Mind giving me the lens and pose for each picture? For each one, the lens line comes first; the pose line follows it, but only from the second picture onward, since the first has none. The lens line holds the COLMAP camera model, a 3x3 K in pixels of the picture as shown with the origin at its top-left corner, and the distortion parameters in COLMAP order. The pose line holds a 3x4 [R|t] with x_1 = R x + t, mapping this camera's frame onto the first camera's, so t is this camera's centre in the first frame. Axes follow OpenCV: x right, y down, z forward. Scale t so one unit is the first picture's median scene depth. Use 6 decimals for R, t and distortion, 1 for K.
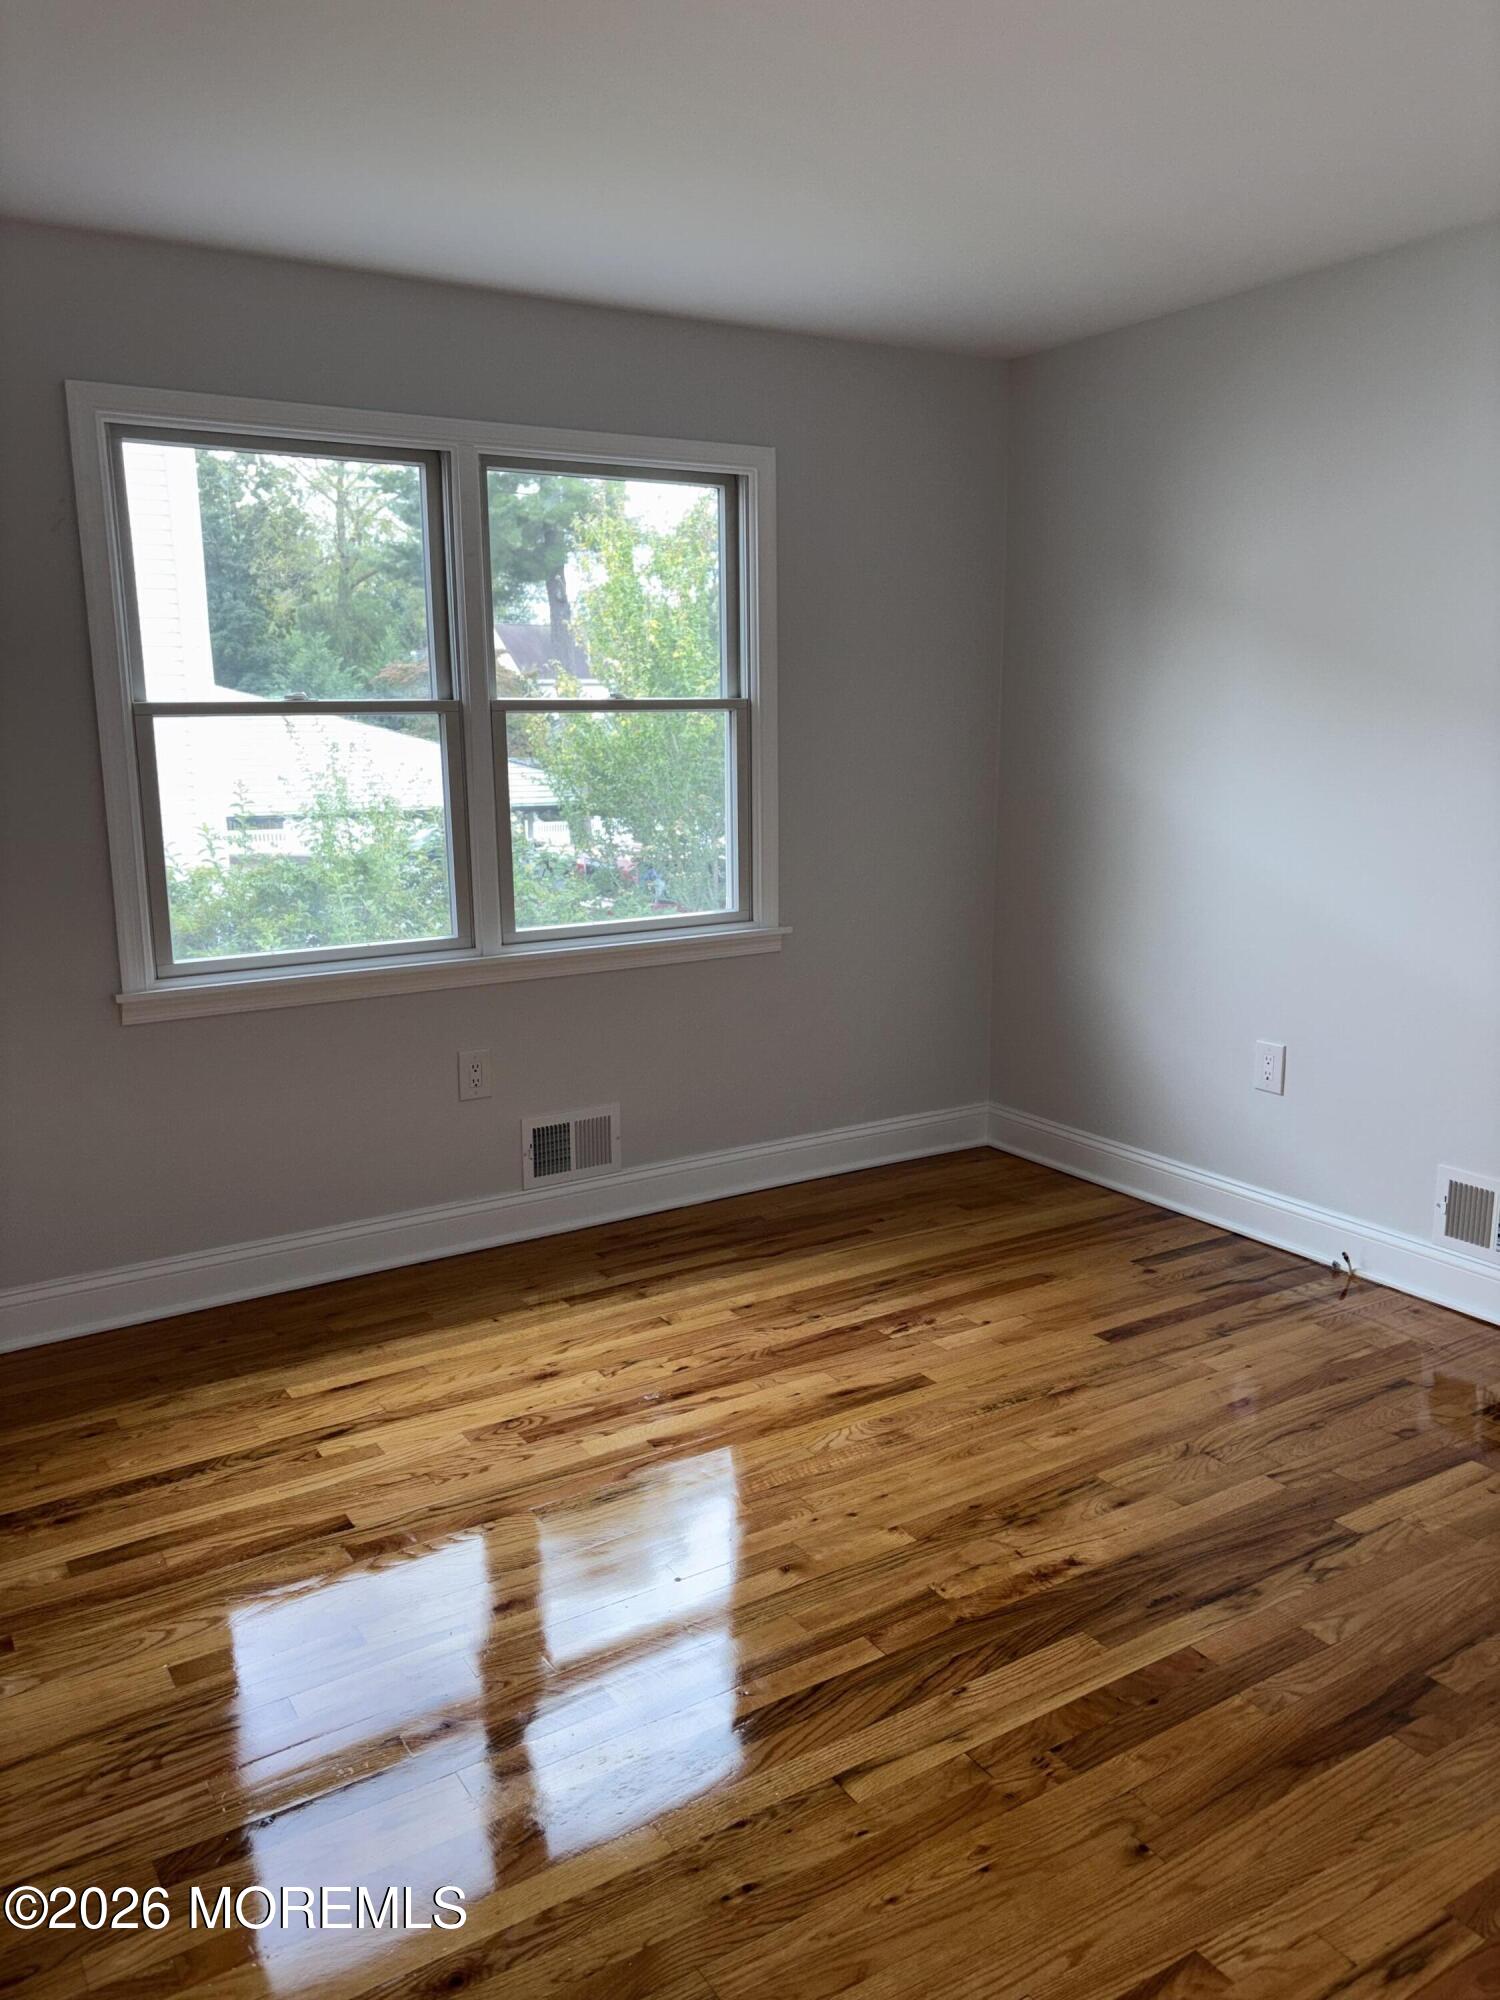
lens RADIAL K [[1520.0, 0, 750.0], [0, 1520.0, 1000.0], [0, 0, 1]] dist [0.057383, -0.089922]
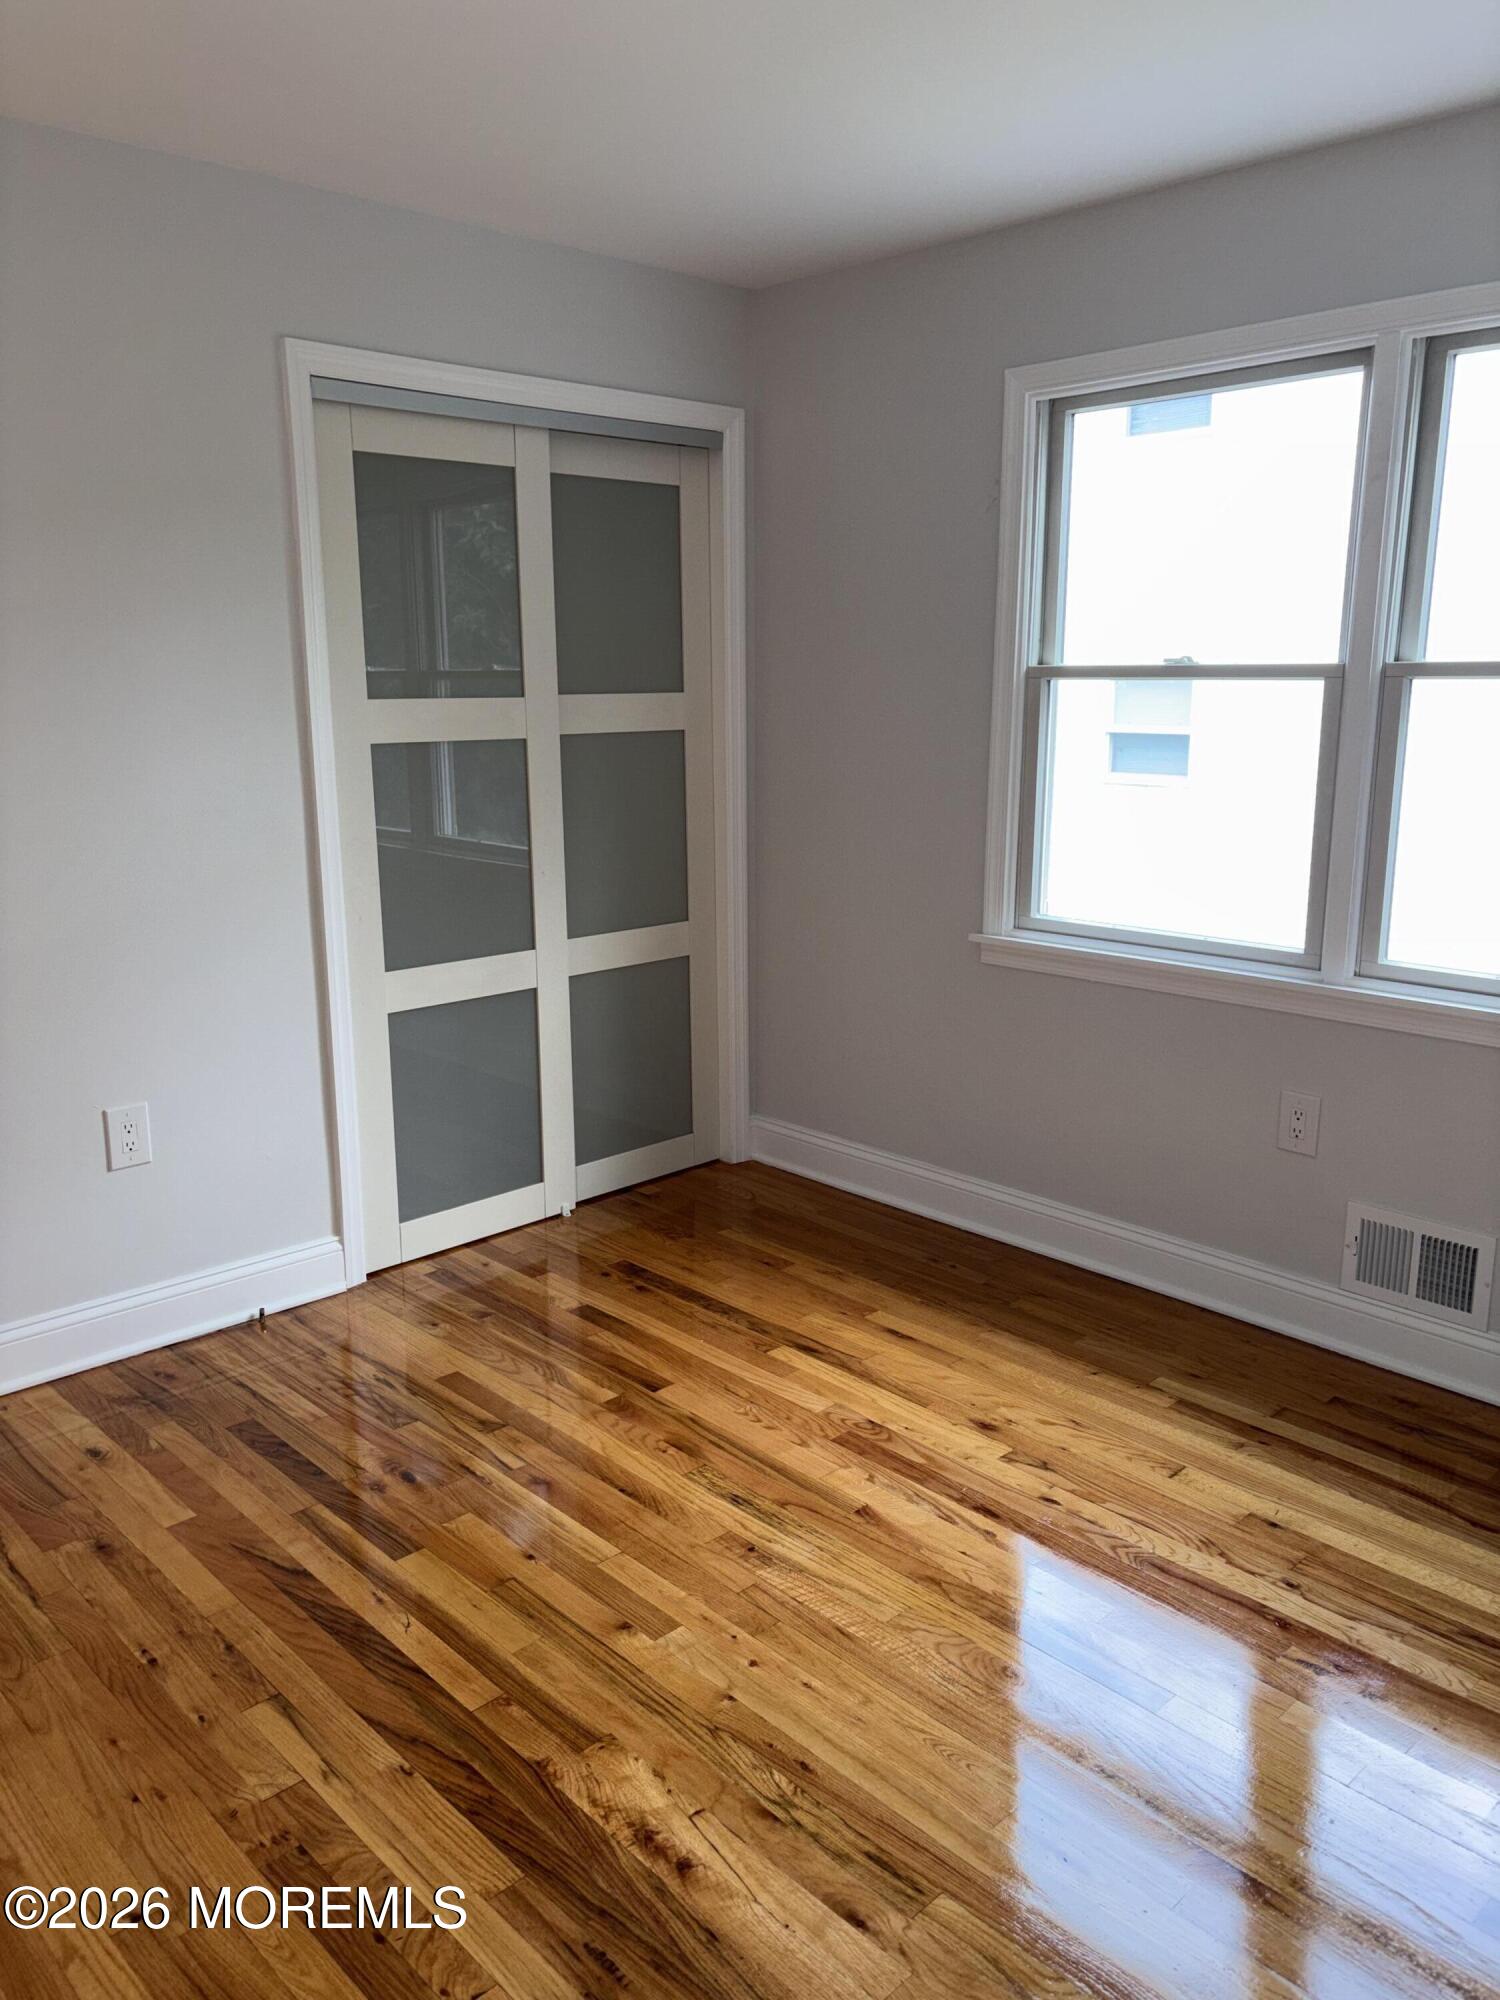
lens RADIAL K [[1520.0, 0, 750.0], [0, 1520.0, 1000.0], [0, 0, 1]] dist [0.057383, -0.089922]
pose [[0.189125, 0.216640, -0.957757, 0.609025], [-0.187865, 0.965325, 0.181255, -0.123460], [0.963815, 0.145649, 0.223266, 0.597193]]
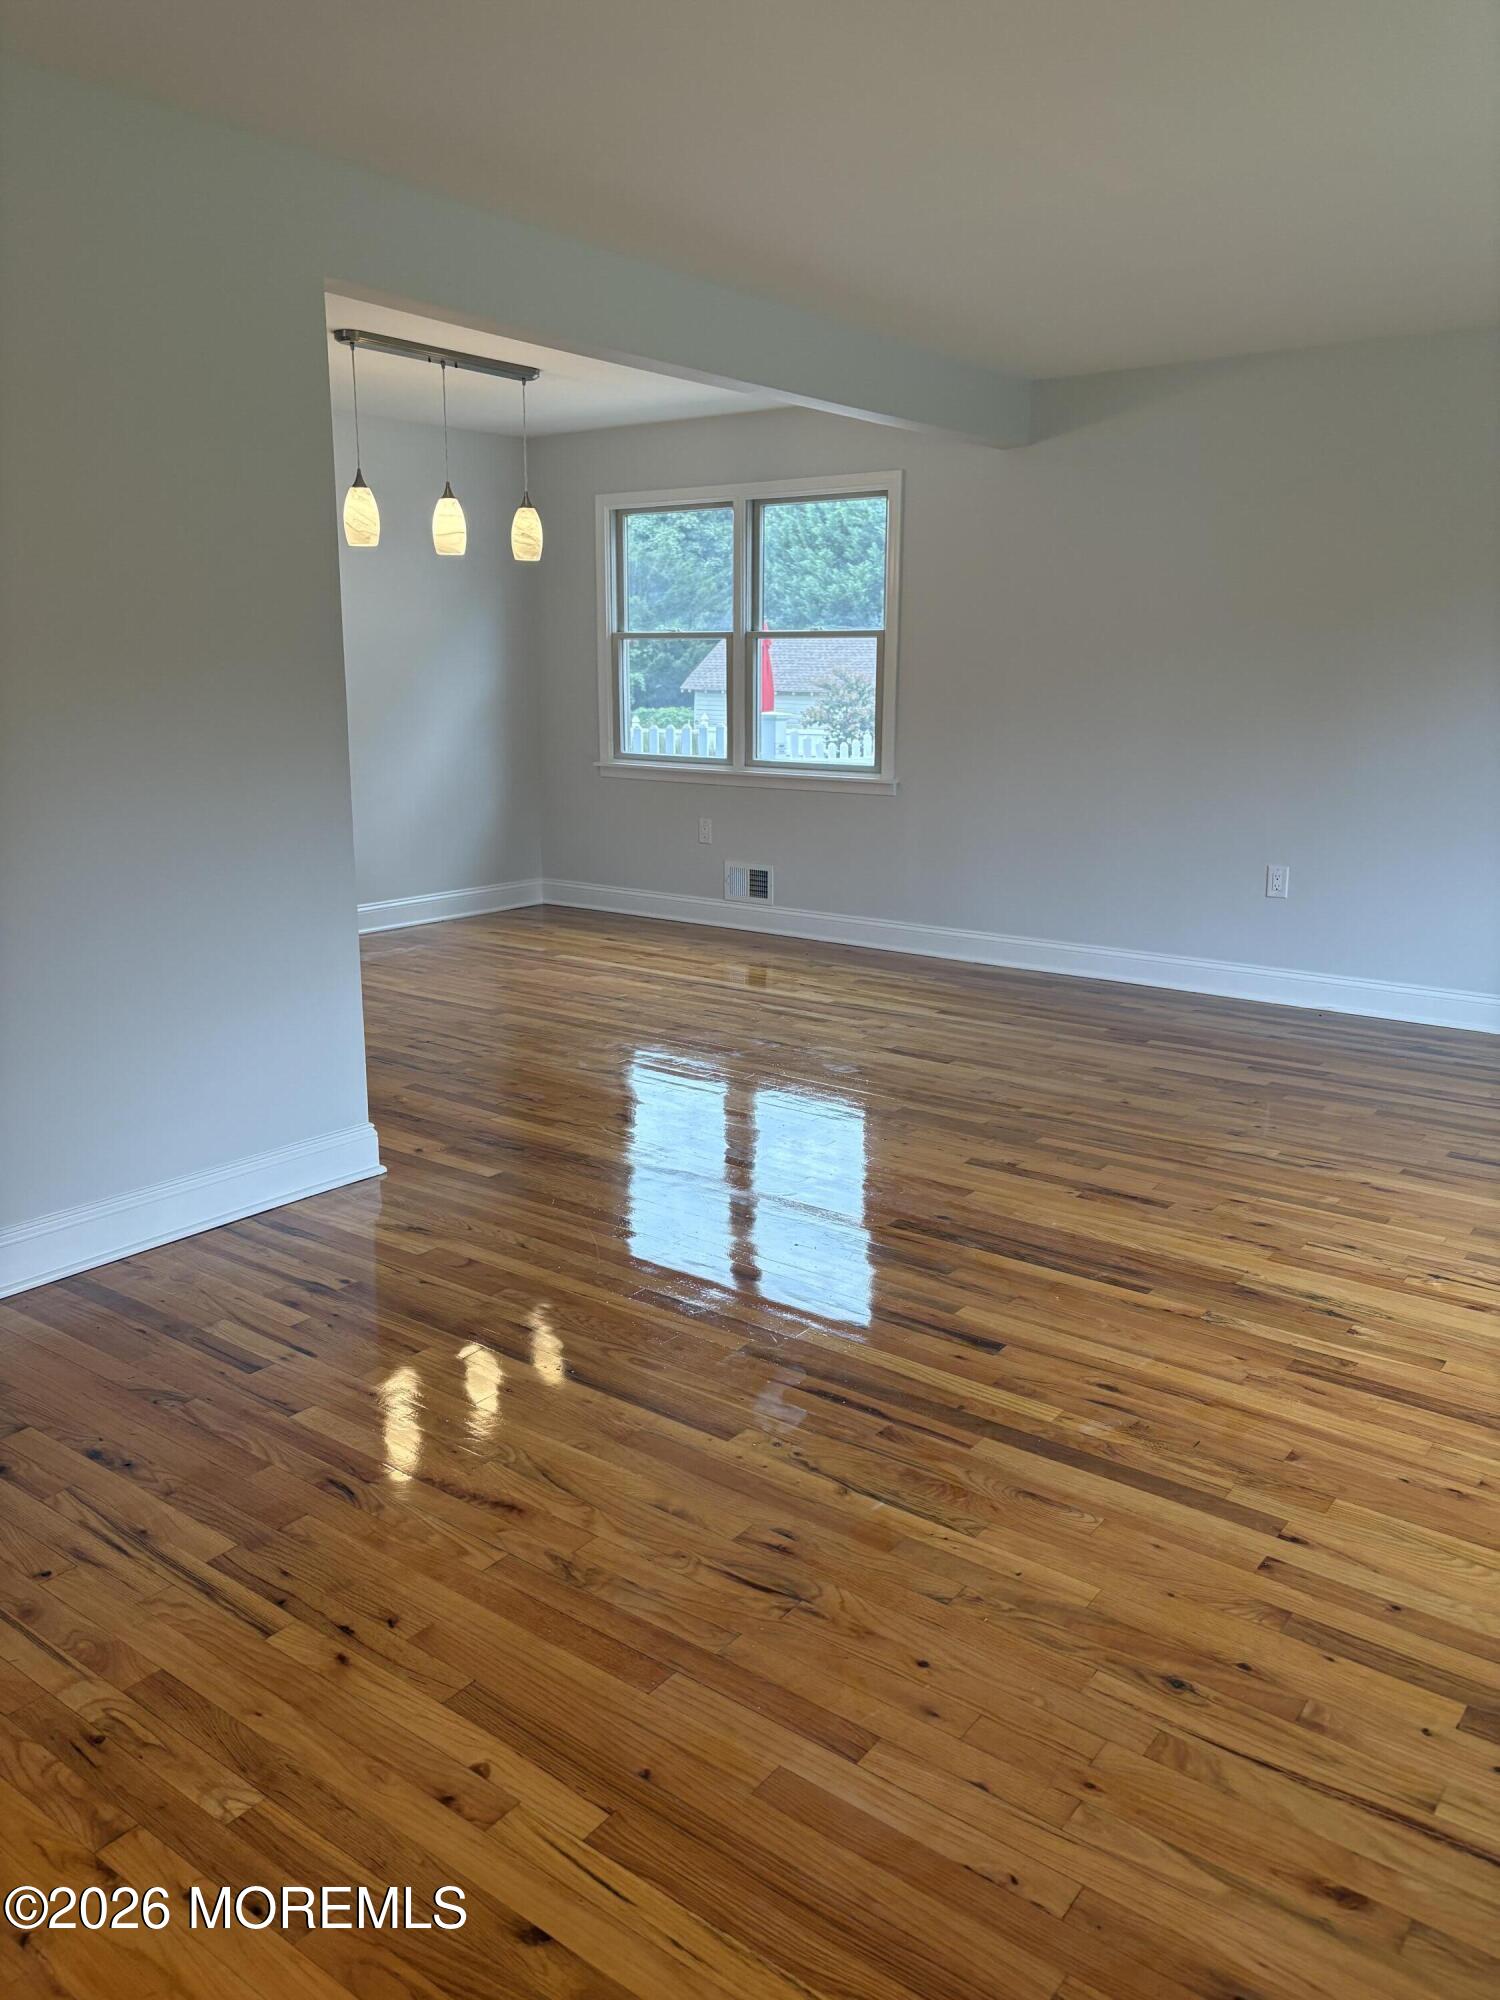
lens RADIAL K [[1520.0, 0, 750.0], [0, 1520.0, 1000.0], [0, 0, 1]] dist [0.057383, -0.089922]
pose [[0.343611, 0.214501, -0.914287, 1.814397], [-0.187686, 0.969610, 0.156943, -0.058153], [0.920166, 0.117672, 0.373427, 0.394322]]
